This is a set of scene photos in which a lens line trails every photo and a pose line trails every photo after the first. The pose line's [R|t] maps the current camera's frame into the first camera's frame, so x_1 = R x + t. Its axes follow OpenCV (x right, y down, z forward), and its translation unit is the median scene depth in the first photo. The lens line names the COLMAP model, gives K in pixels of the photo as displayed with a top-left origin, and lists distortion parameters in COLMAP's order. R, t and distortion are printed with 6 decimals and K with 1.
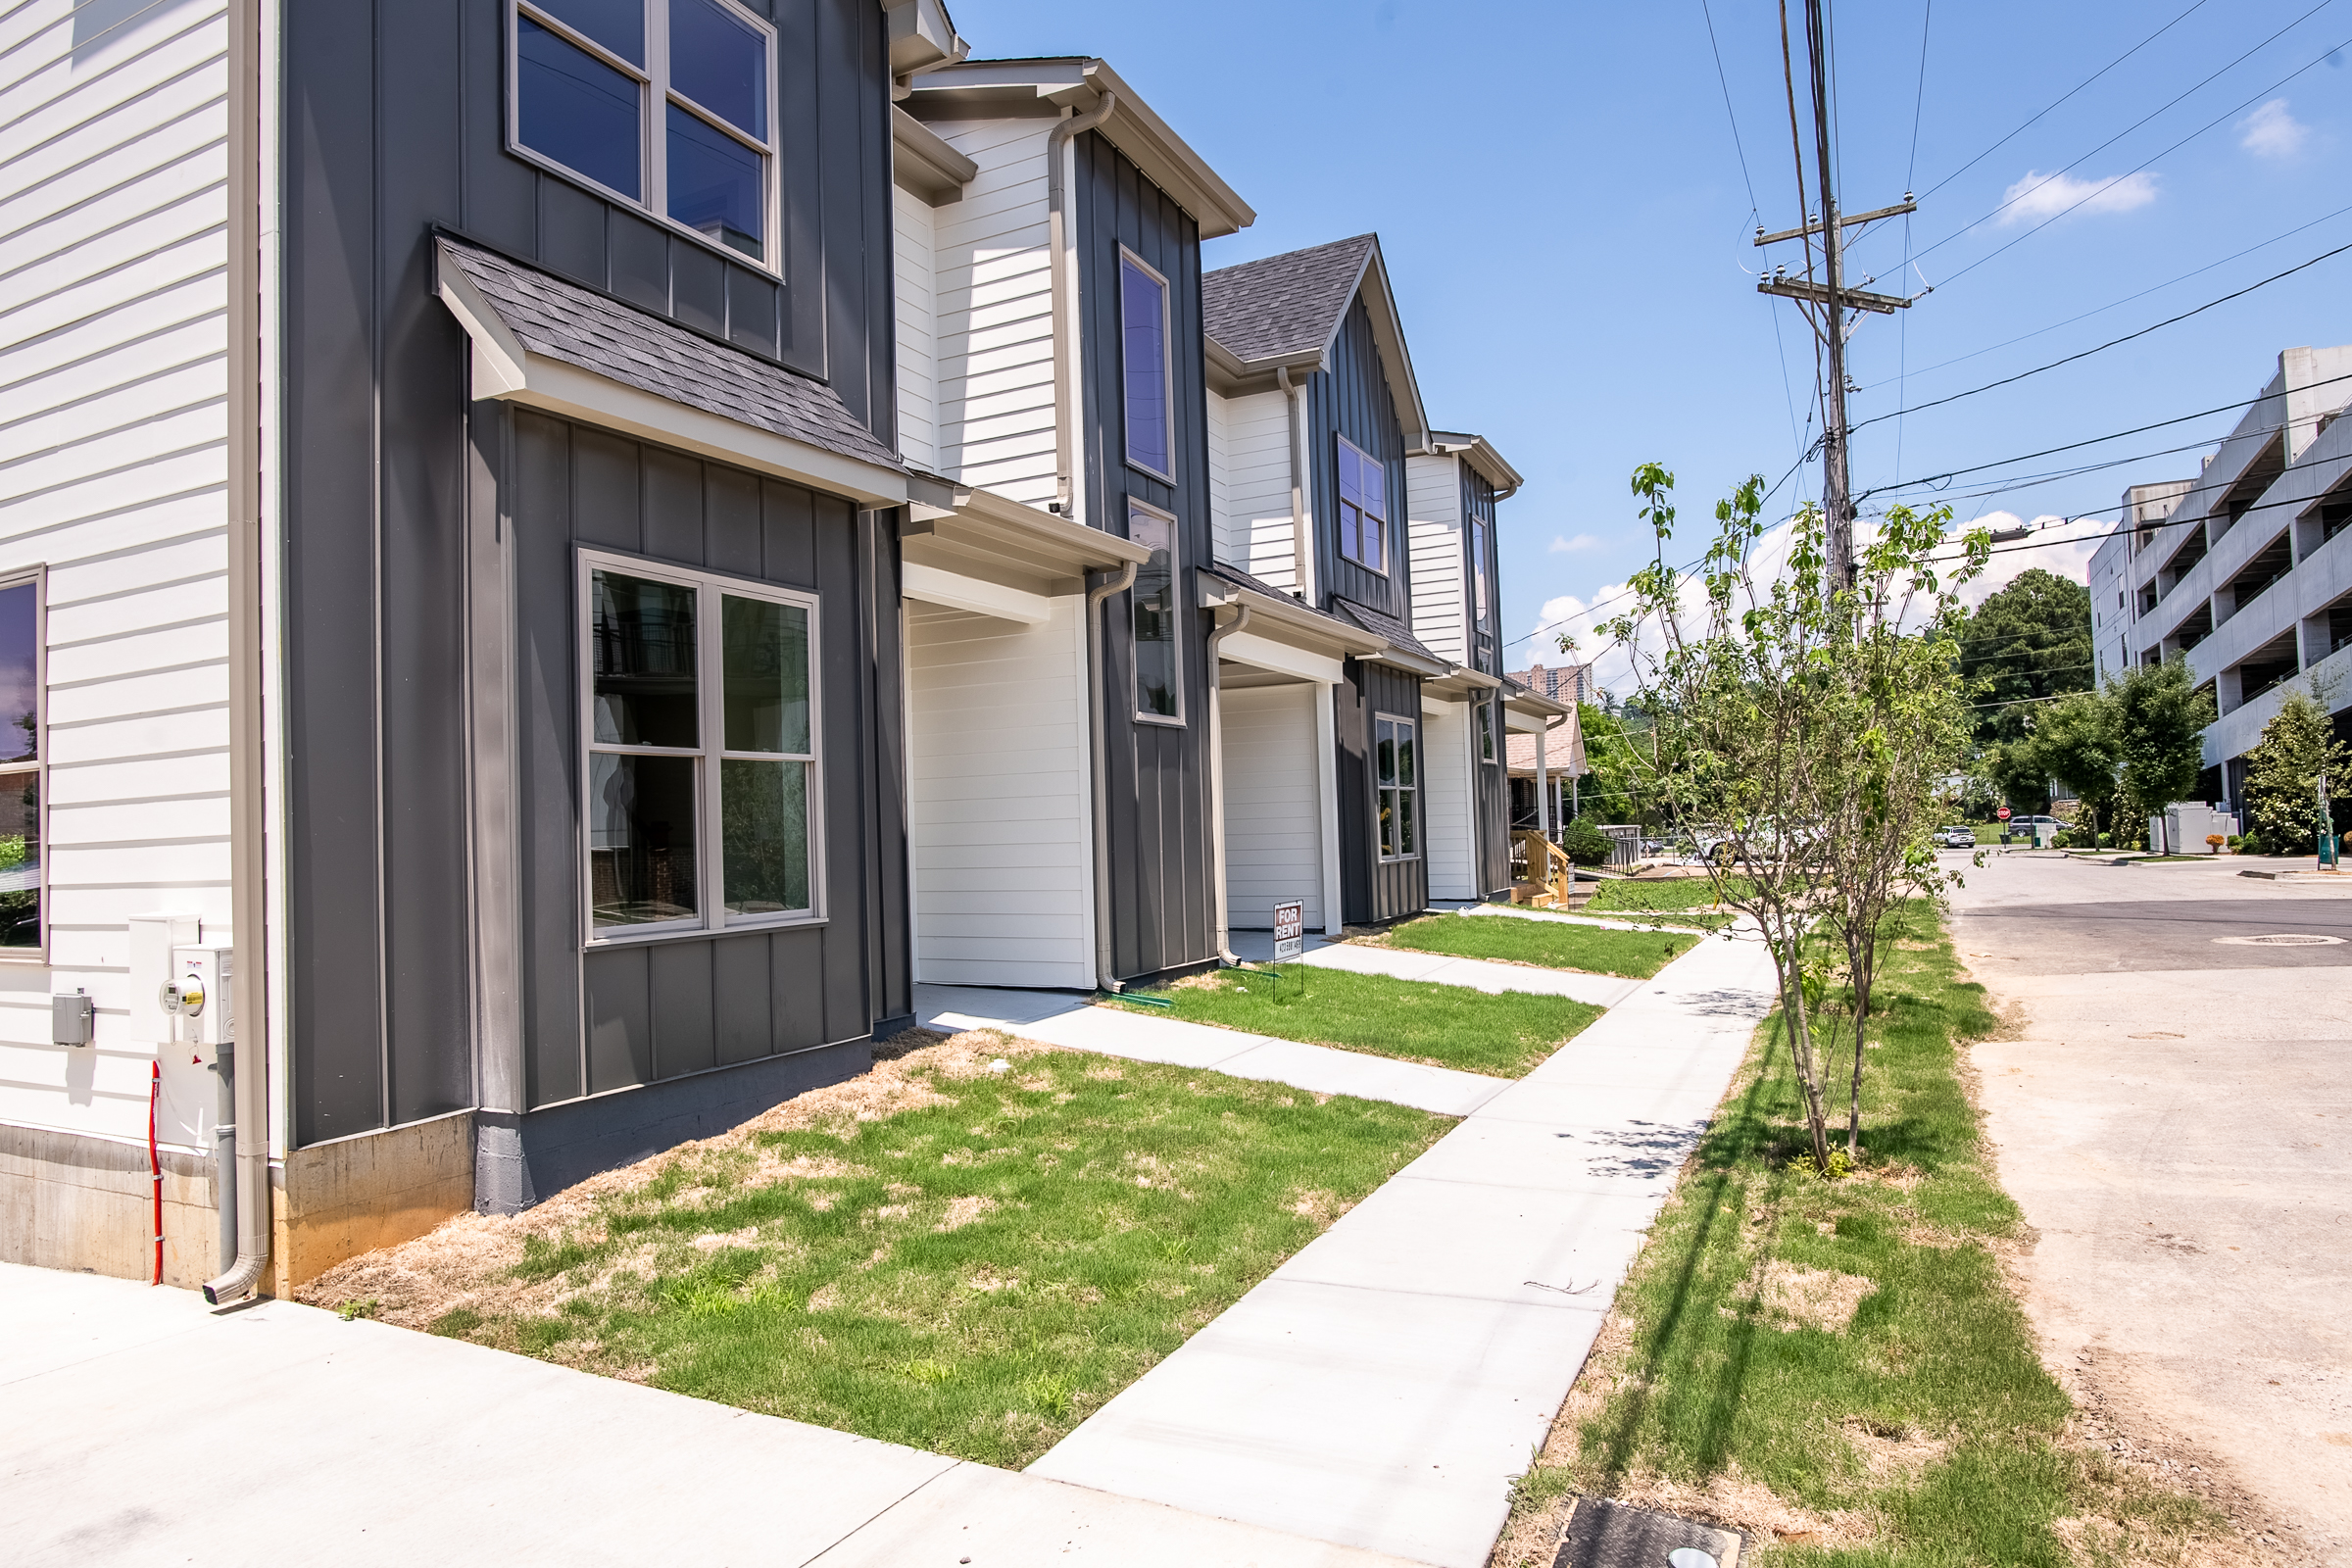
lens RADIAL K [[1384.6, 0, 1156.9], [0, 1384.6, 776.3], [0, 0, 1]] dist [-0.030957, 0.021297]
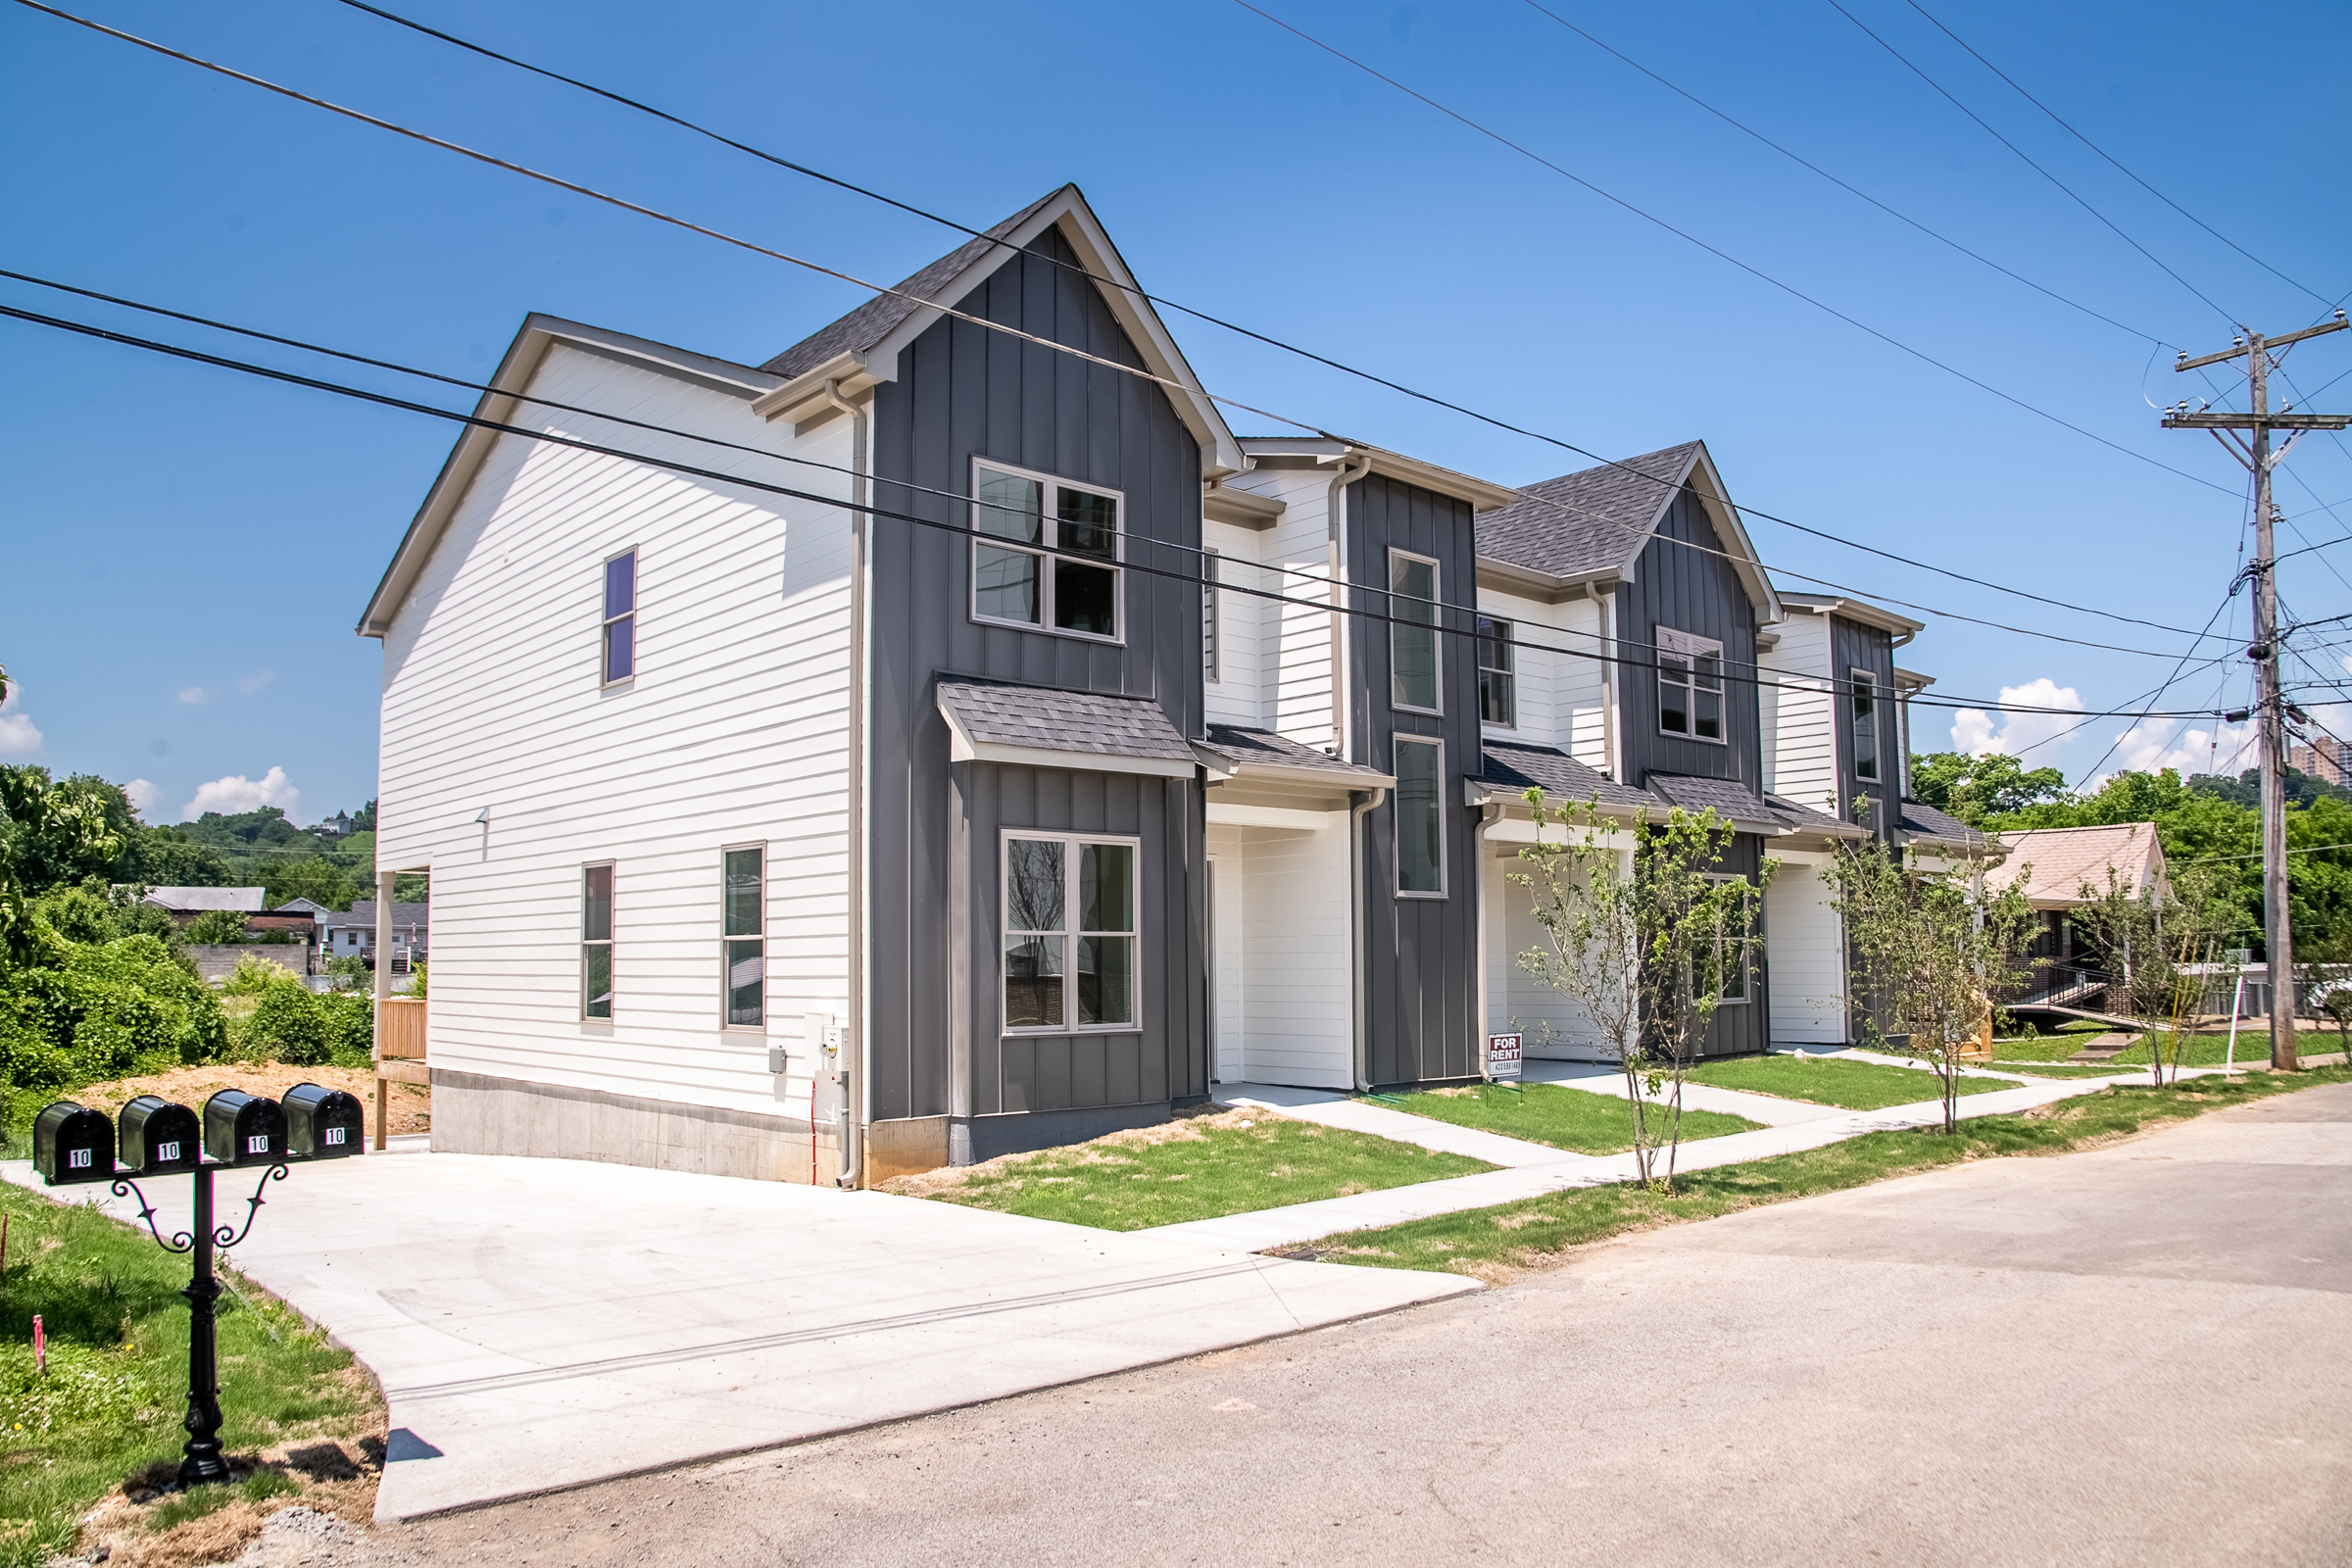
lens RADIAL K [[1770.4, 0, 1176.0], [0, 1770.4, 784.0], [0, 0, 1]] dist [-0.081838, 0.001102]
pose [[0.936419, -0.013299, -0.350632, 0.611633], [-0.006061, 0.998519, -0.054061, -0.086573], [0.350832, 0.052749, 0.934952, -1.112743]]
